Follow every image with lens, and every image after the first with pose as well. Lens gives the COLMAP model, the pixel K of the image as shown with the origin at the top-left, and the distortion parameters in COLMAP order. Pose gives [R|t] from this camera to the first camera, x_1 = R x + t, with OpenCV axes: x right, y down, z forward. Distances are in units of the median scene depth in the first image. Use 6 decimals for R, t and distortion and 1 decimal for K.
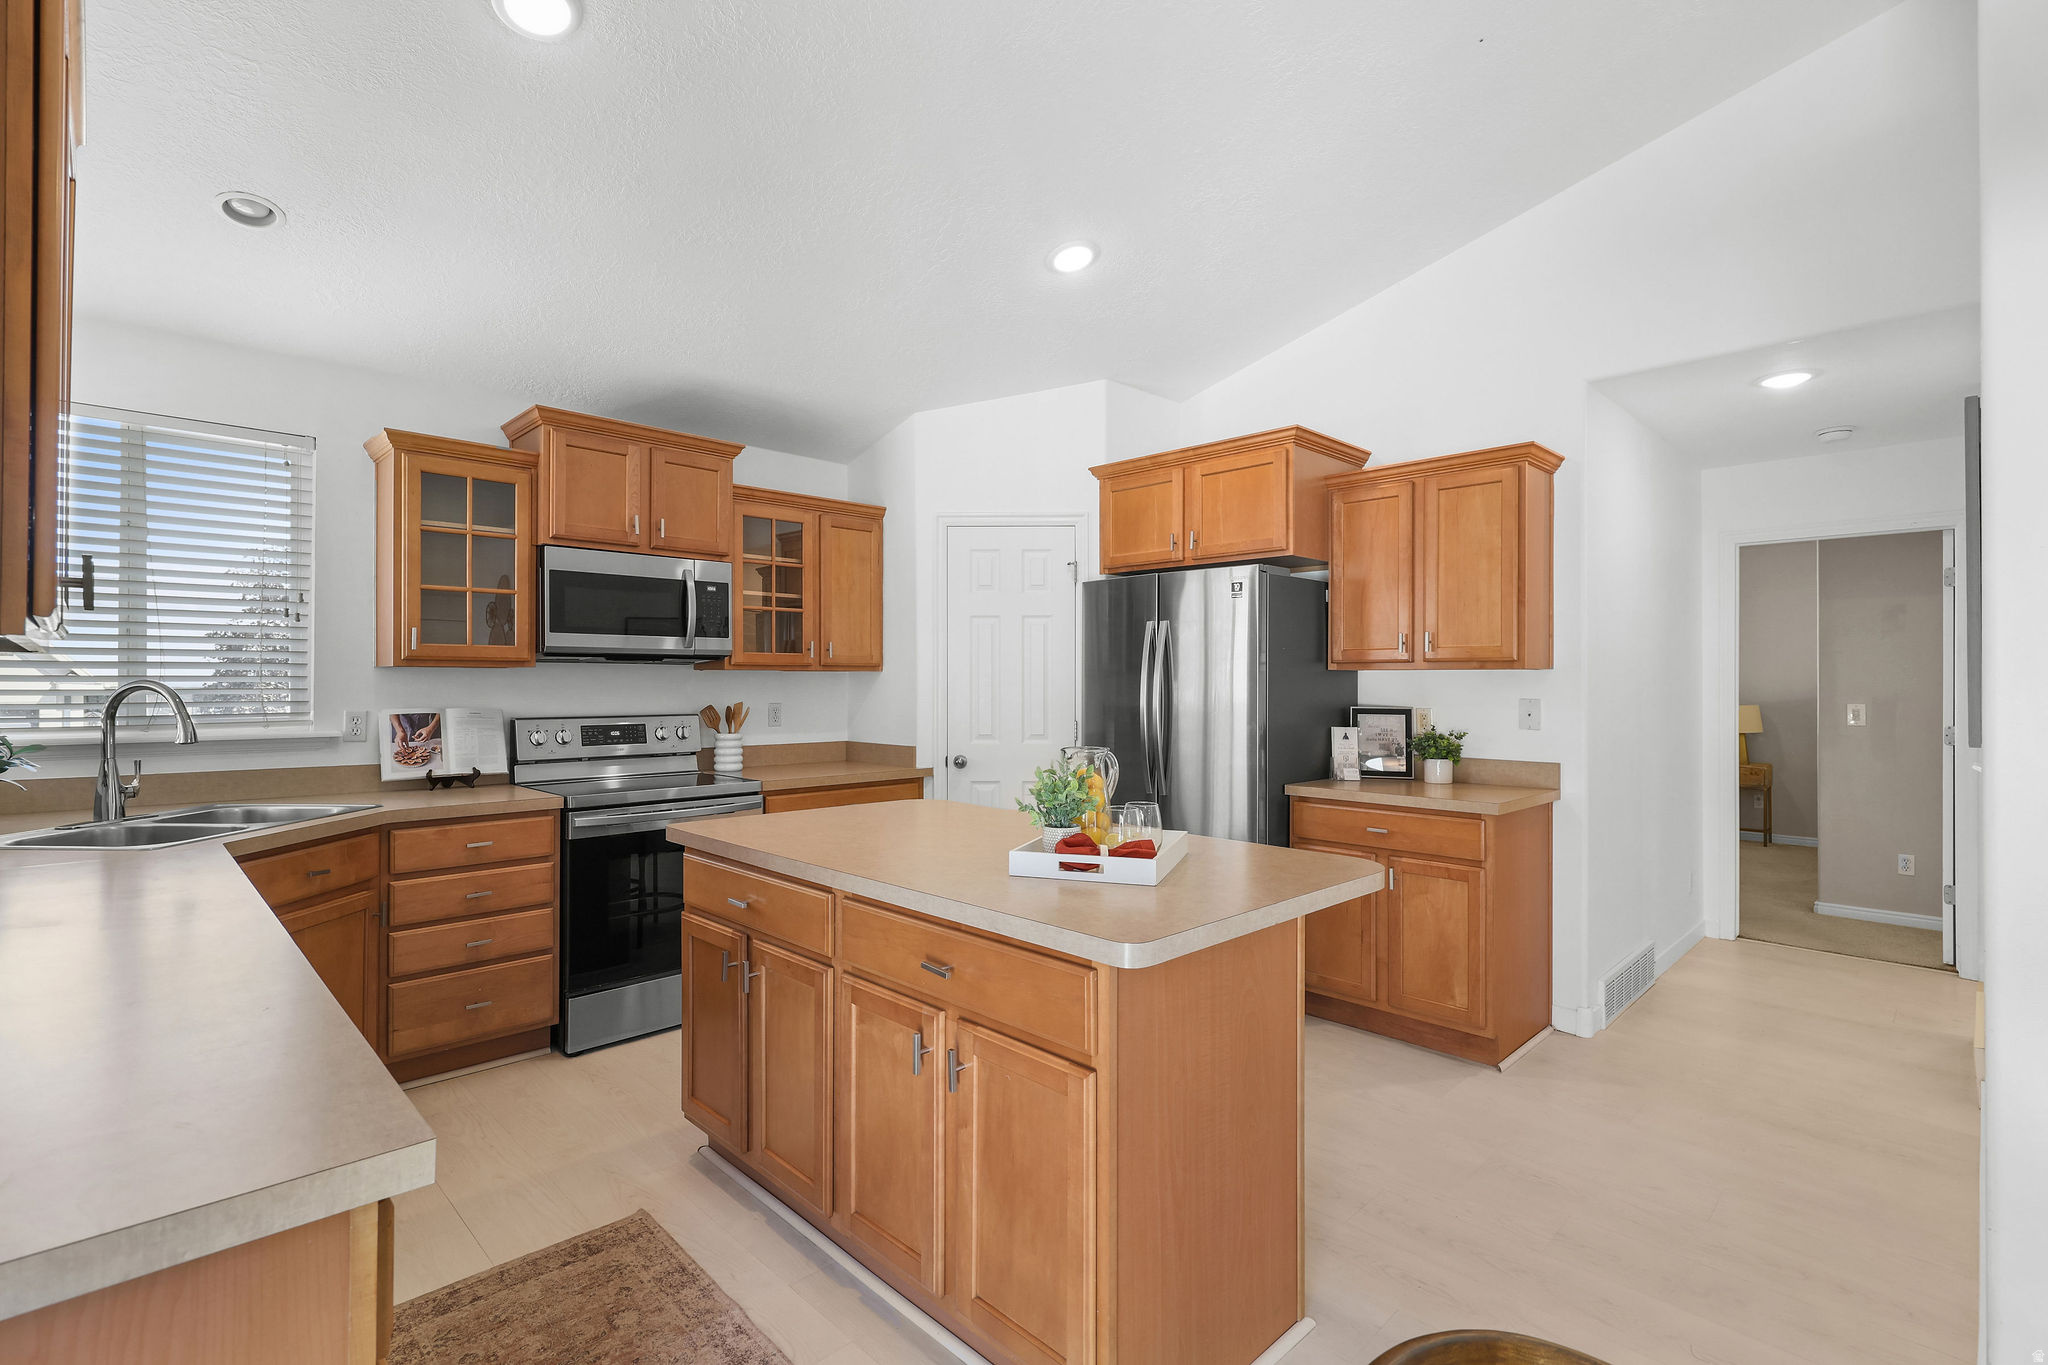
lens RADIAL K [[936.7, 0, 1013.4], [0, 936.7, 681.9], [0, 0, 1]] dist [0.000347, 0.000649]
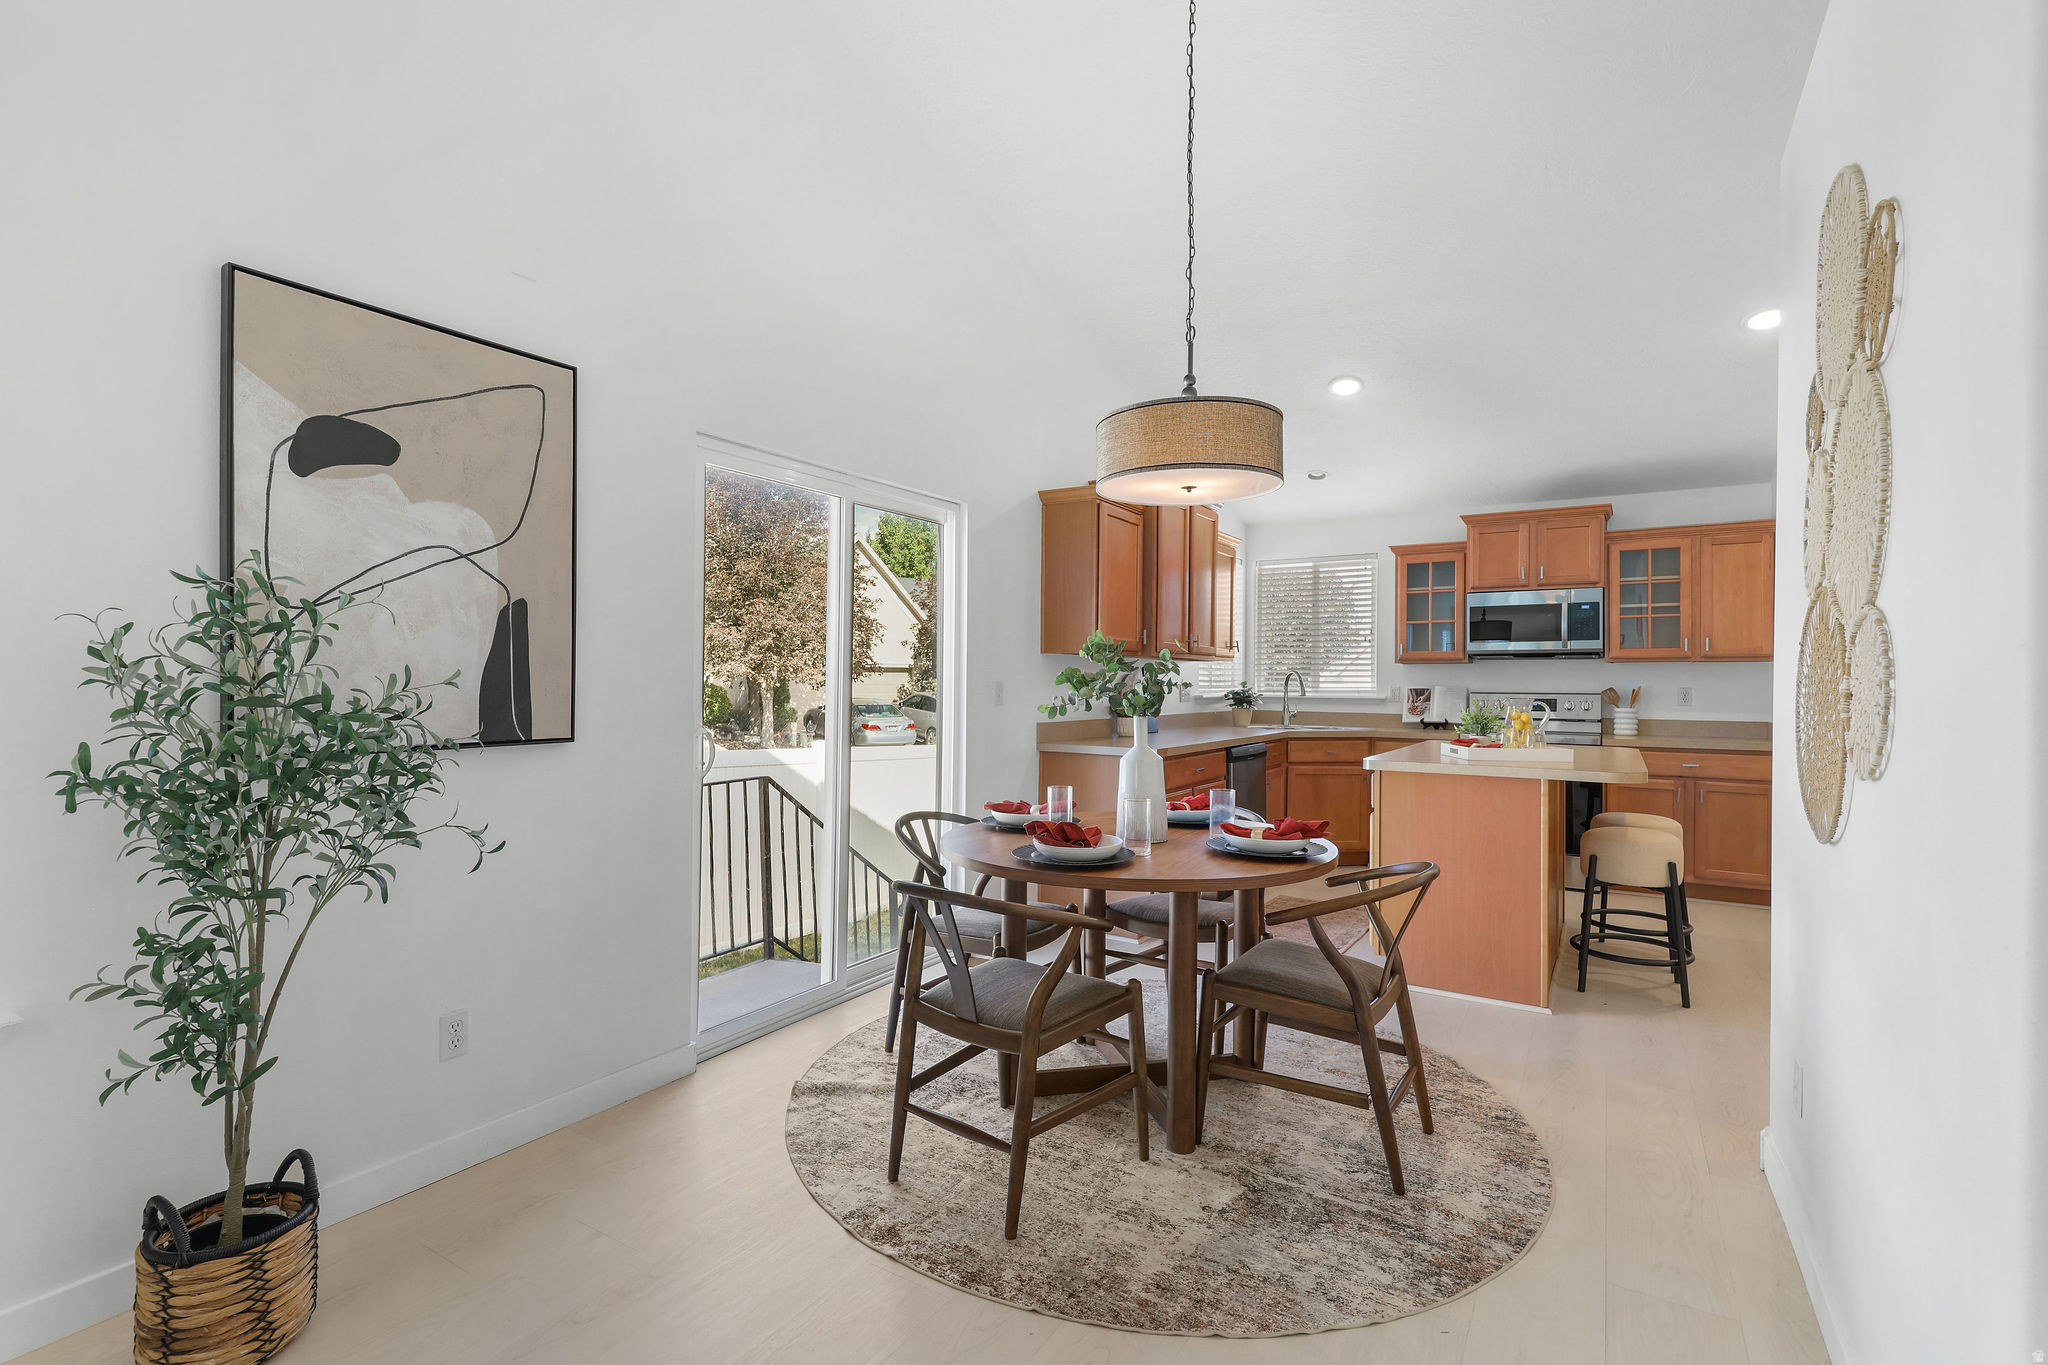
lens RADIAL K [[936.7, 0, 1013.4], [0, 936.7, 681.9], [0, 0, 1]] dist [0.000347, 0.000649]
pose [[0.230133, -0.000955, -0.973159, 1.011935], [-0.003304, 0.999993, -0.001763, 0.026637], [0.973154, 0.003621, 0.230128, -0.235320]]
